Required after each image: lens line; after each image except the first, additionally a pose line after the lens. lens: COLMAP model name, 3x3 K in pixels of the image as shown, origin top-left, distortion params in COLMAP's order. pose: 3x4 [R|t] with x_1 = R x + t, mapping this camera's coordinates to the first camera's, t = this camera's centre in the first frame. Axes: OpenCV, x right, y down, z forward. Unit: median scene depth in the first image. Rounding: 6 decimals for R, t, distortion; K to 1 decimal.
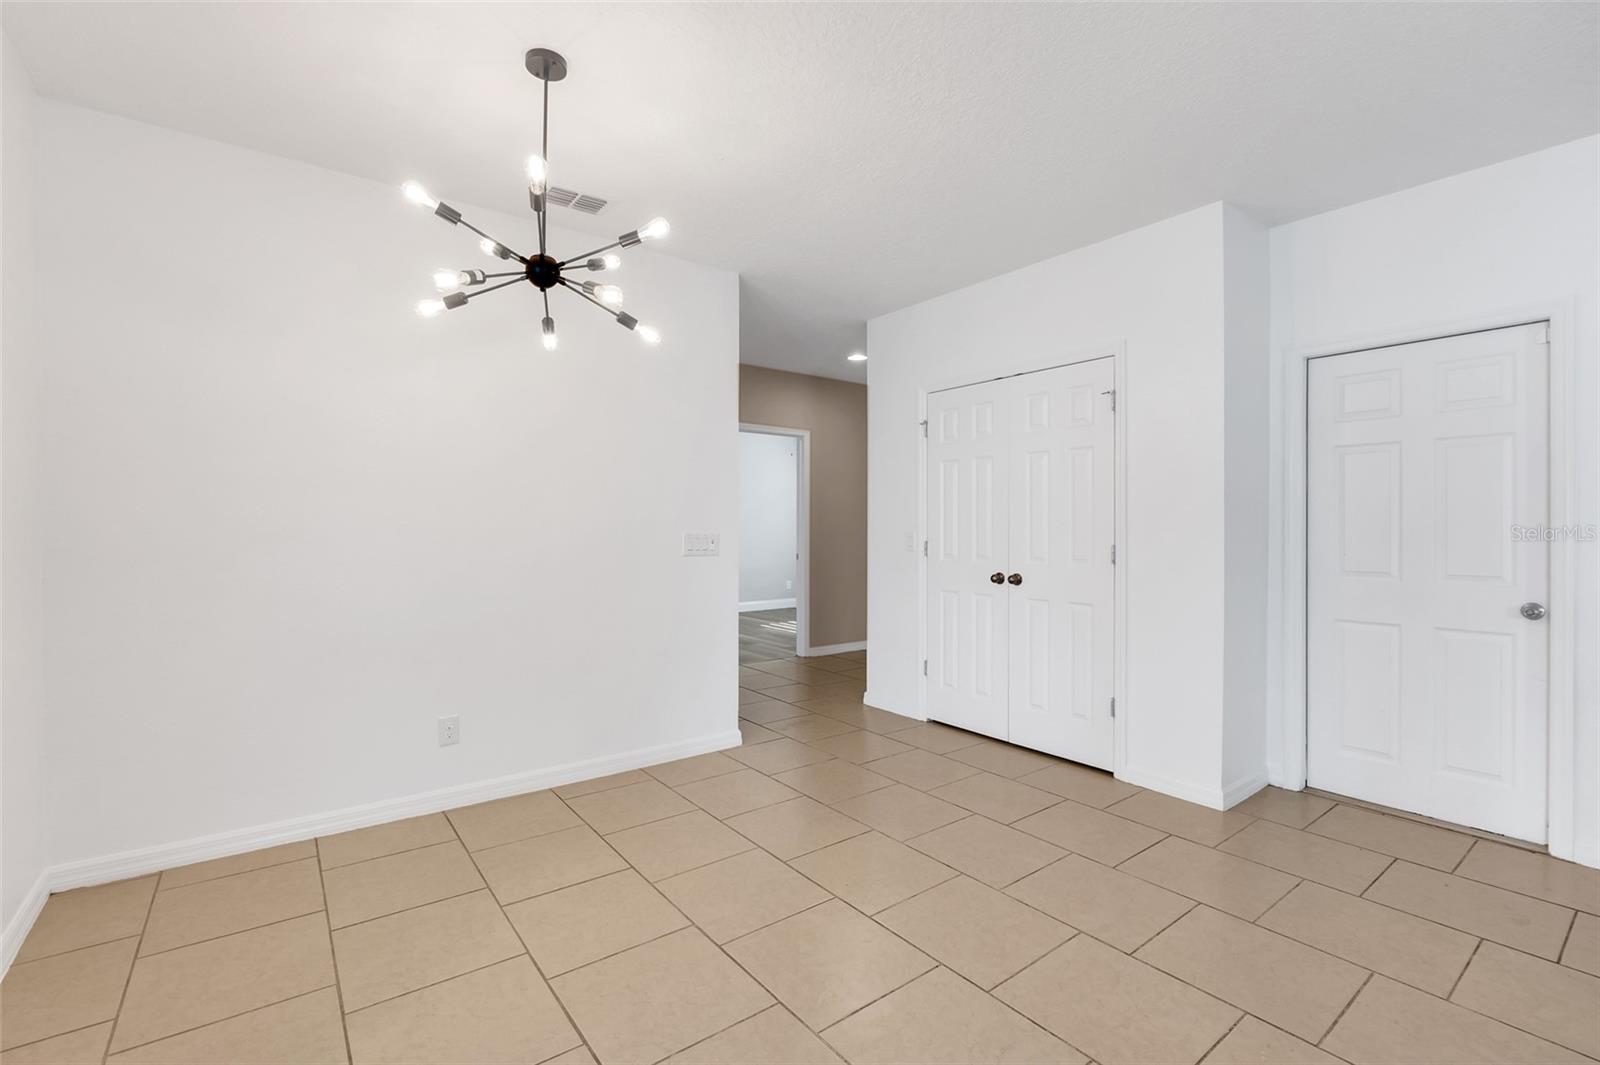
lens RADIAL K [[704.7, 0, 801.6], [0, 704.7, 528.6], [0, 0, 1]] dist [-0.015950, 0.000762]
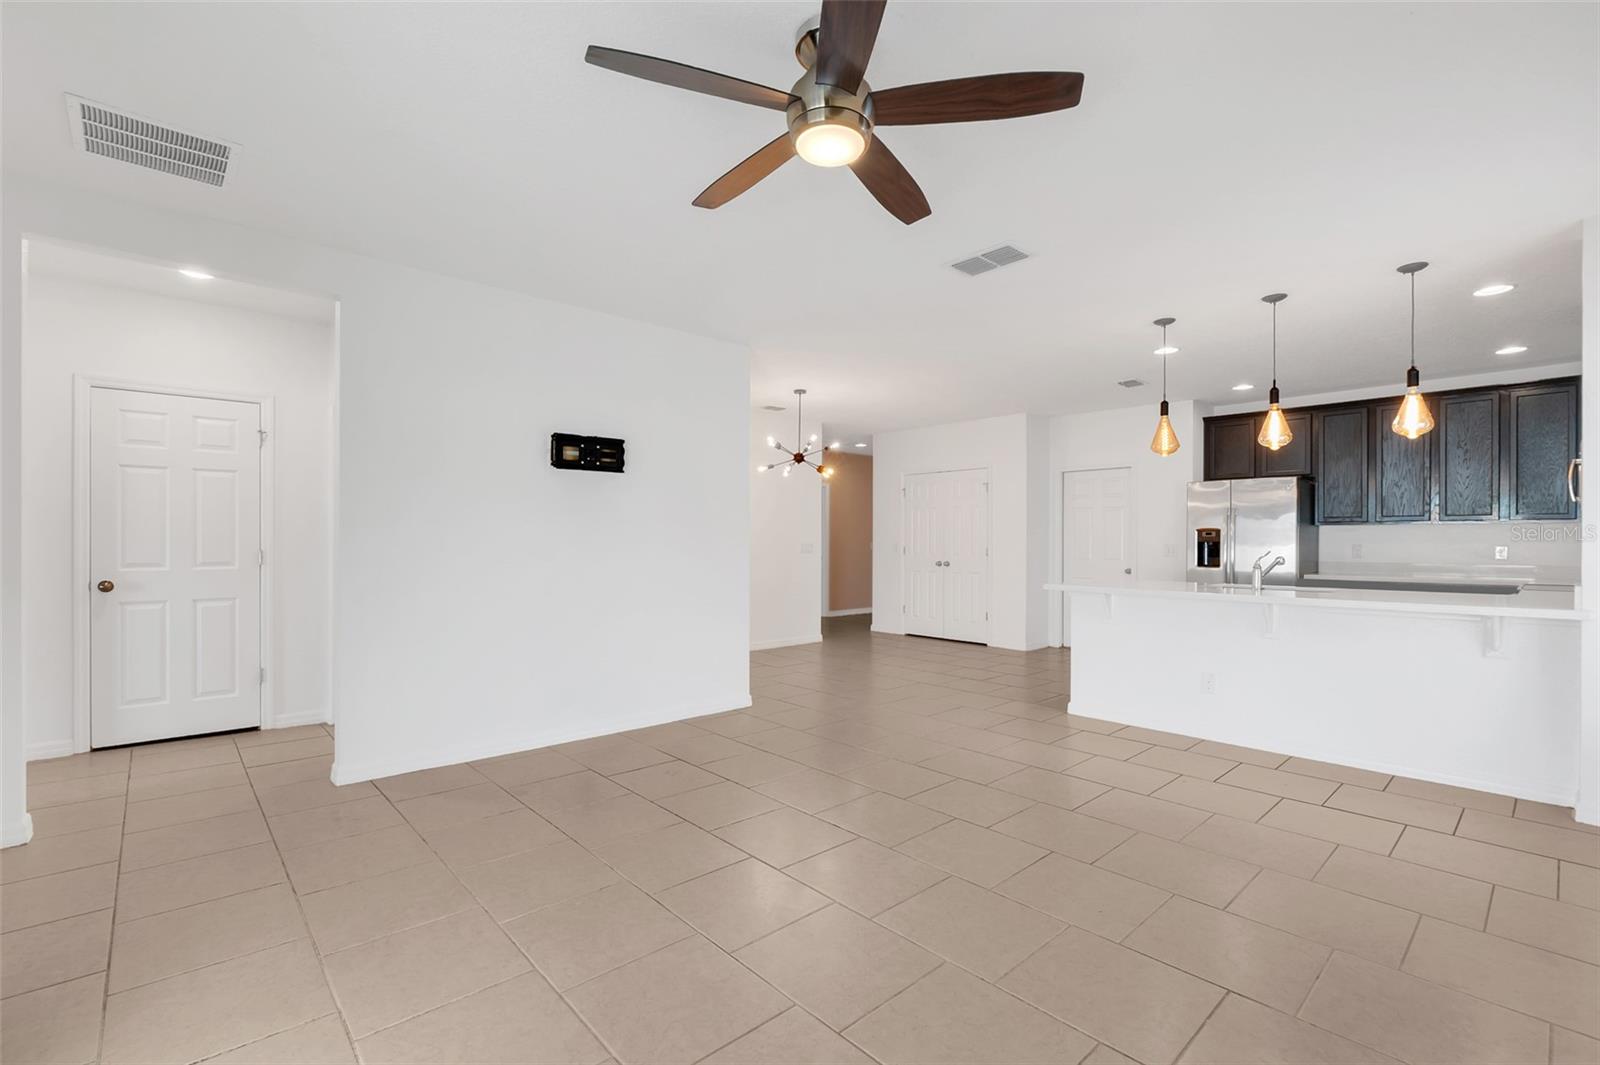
lens RADIAL K [[704.7, 0, 799.3], [0, 704.7, 538.8], [0, 0, 1]] dist [-0.015950, 0.000762]
pose [[0.996205, 0.003113, 0.086983, -0.401515], [-0.002718, 0.999985, -0.004652, 0.004879], [-0.086996, 0.004398, 0.996199, -1.332266]]
